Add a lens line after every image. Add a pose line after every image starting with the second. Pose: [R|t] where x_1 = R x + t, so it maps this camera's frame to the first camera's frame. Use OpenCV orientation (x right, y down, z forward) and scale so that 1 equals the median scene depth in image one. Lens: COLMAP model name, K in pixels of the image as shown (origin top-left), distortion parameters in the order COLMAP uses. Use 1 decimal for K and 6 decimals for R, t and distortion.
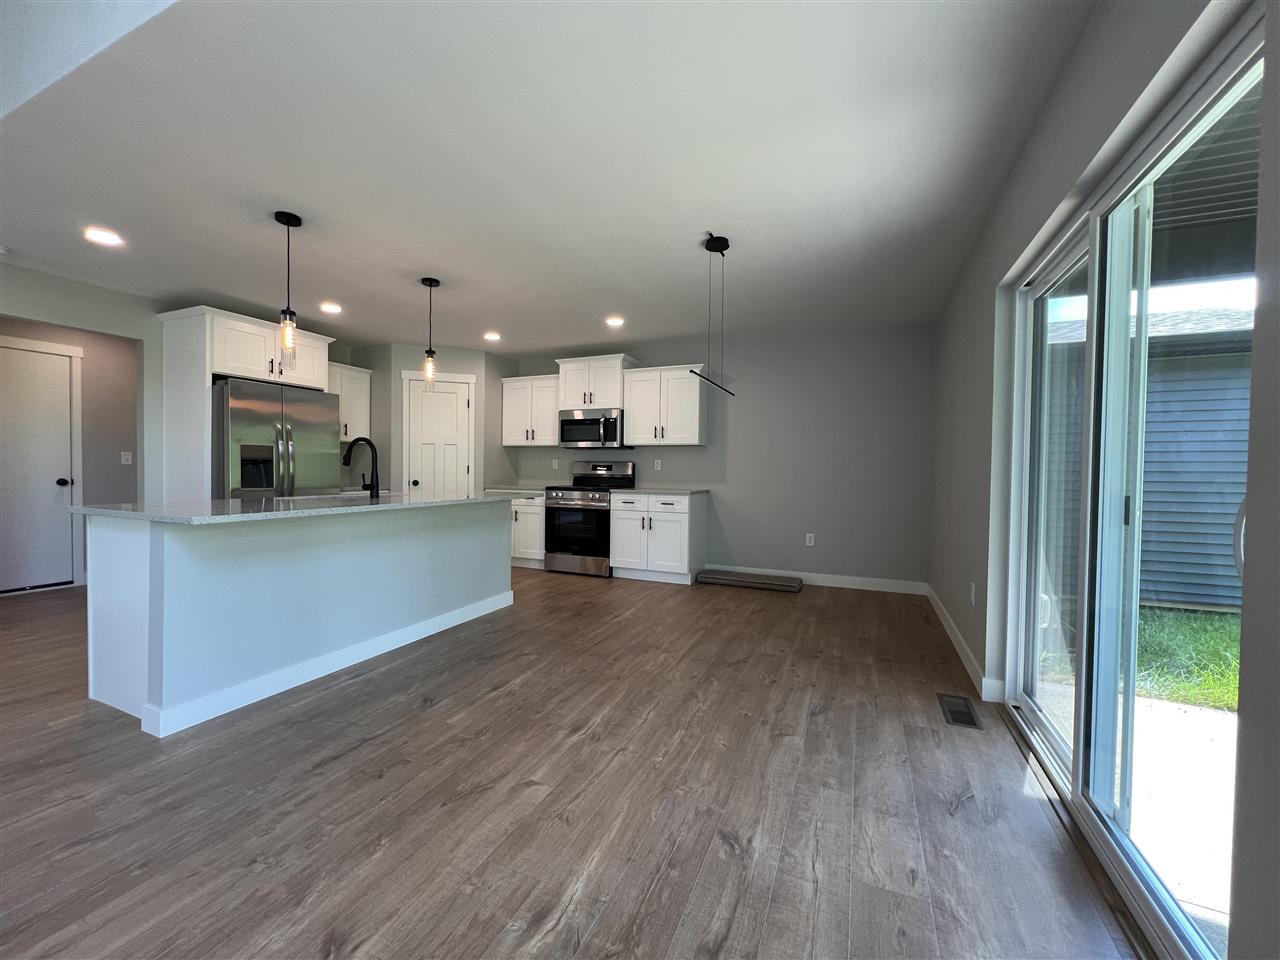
lens RADIAL K [[511.3, 0, 638.5], [0, 511.3, 478.0], [0, 0, 1]] dist [-0.002942, 0.001131]
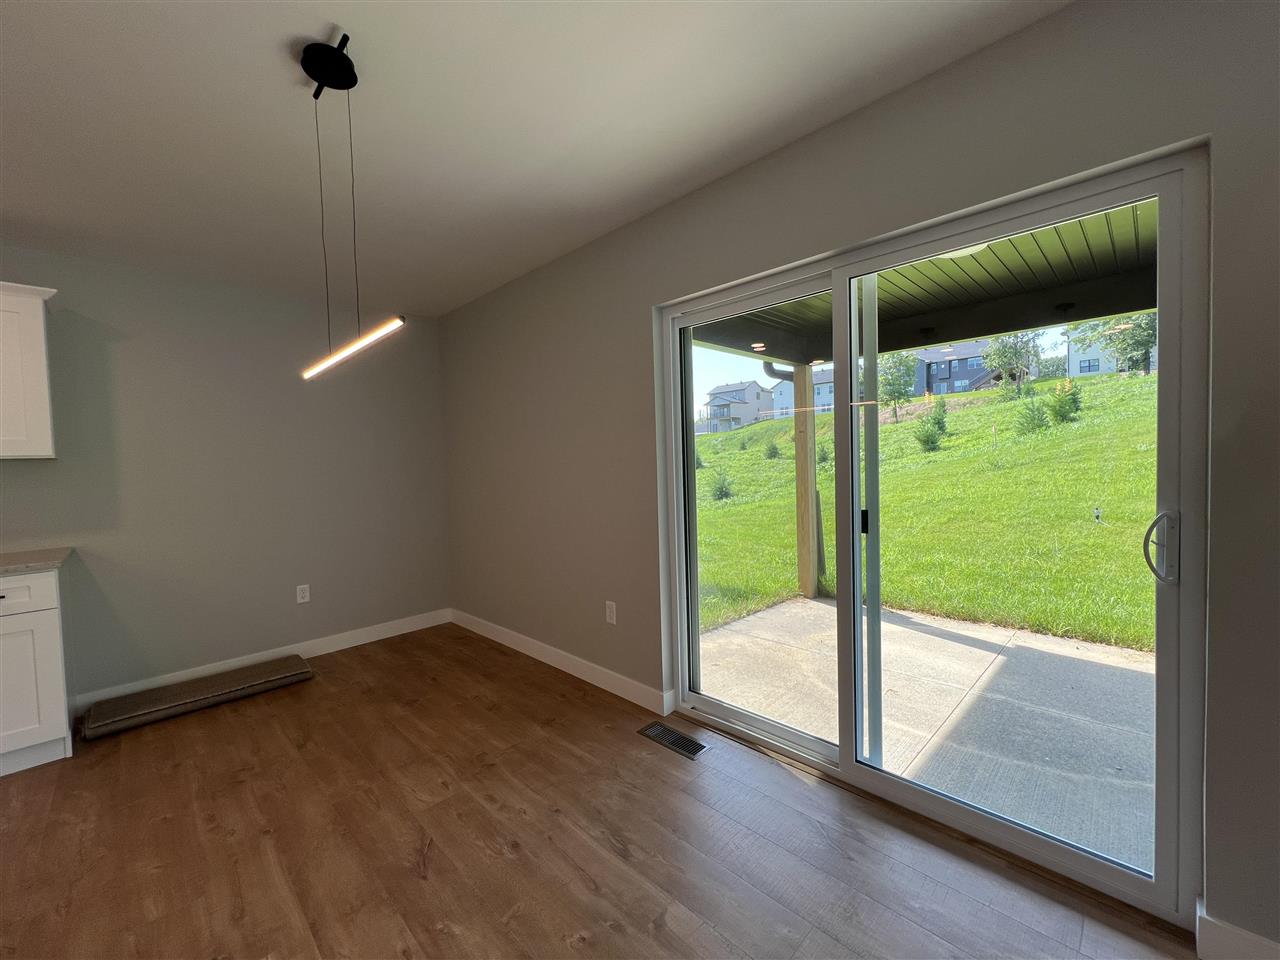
lens RADIAL K [[512.8, 0, 632.4], [0, 512.8, 478.0], [0, 0, 1]] dist [-0.002539, 0.000608]
pose [[0.367403, -0.055912, 0.928380, -0.131969], [0.050576, 0.997915, 0.040085, -0.039614], [-0.928686, 0.032227, 0.369465, 0.333754]]
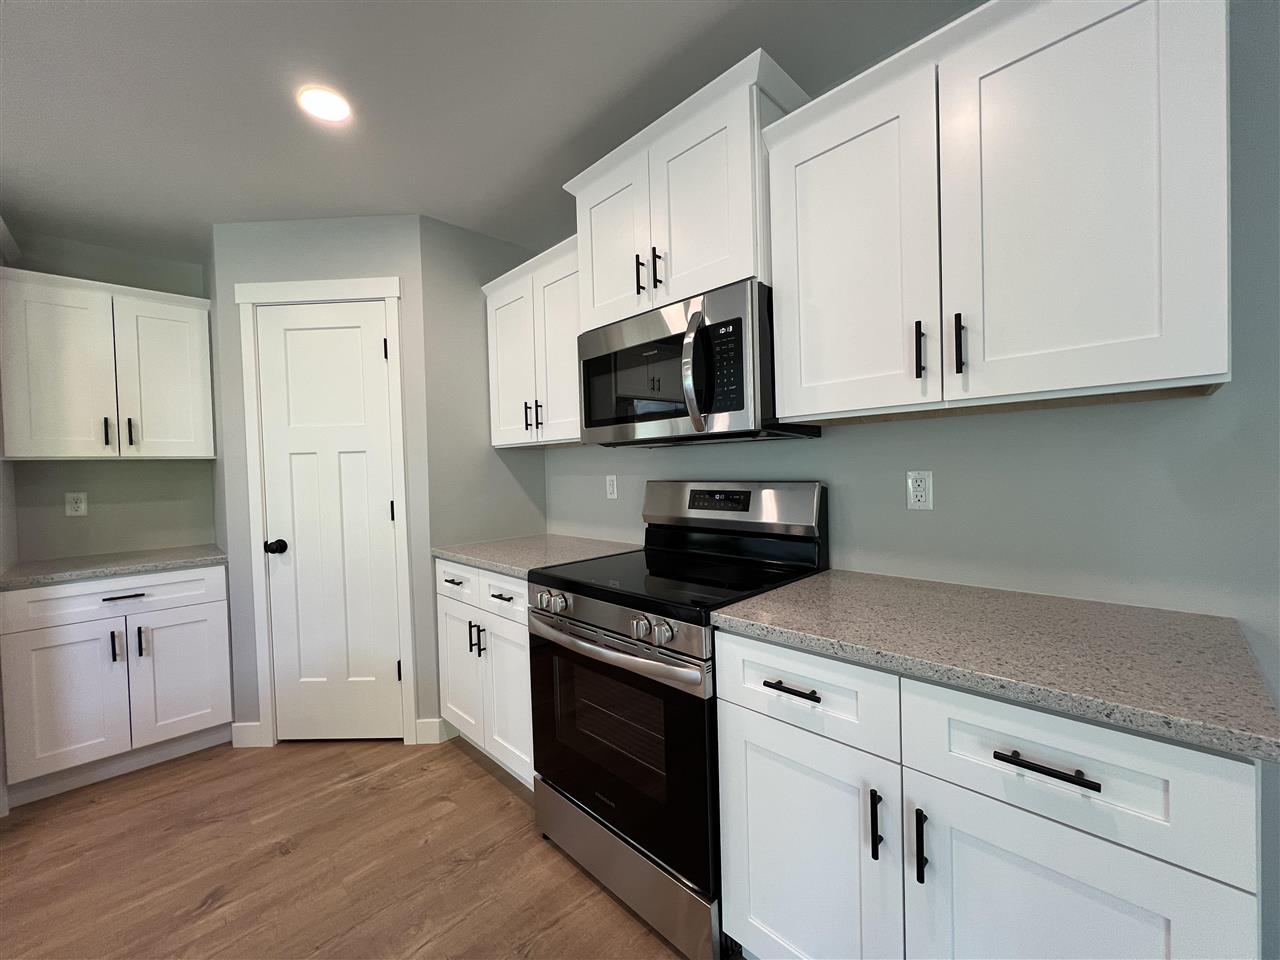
lens RADIAL K [[511.3, 0, 632.6], [0, 511.3, 484.2], [0, 0, 1]] dist [-0.002942, 0.001131]
pose [[0.926257, -0.027570, -0.375884, 0.000581], [0.035216, 0.999289, 0.013484, -0.042594], [0.375245, -0.025726, 0.926569, 0.802189]]
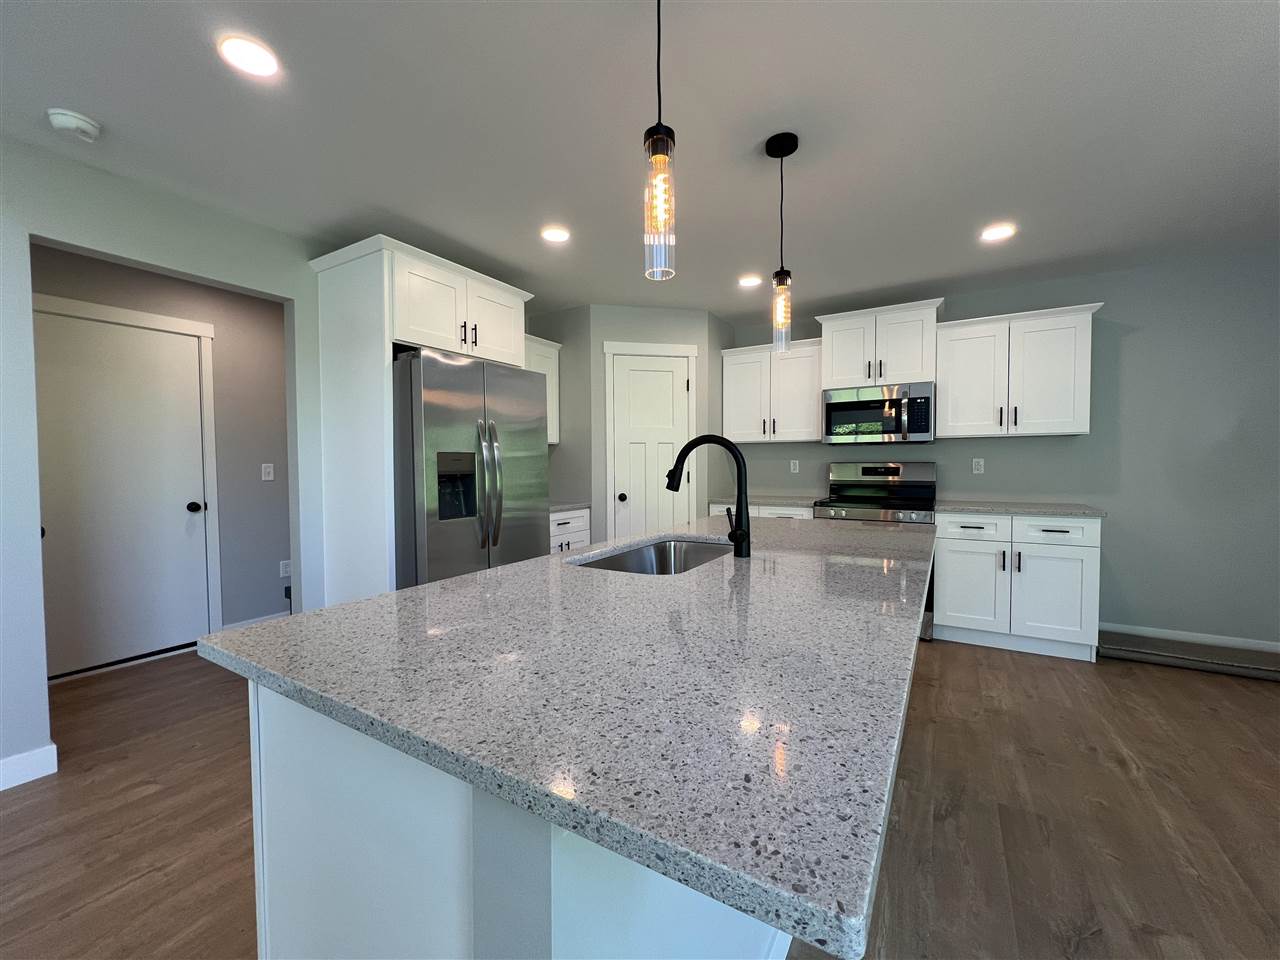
lens RADIAL K [[511.3, 0, 639.6], [0, 511.3, 477.4], [0, 0, 1]] dist [-0.002942, 0.001131]
pose [[0.991303, -0.015713, -0.130657, -0.356804], [0.017057, 0.999812, 0.009179, -0.027912], [0.130488, -0.011328, 0.991385, 0.320506]]
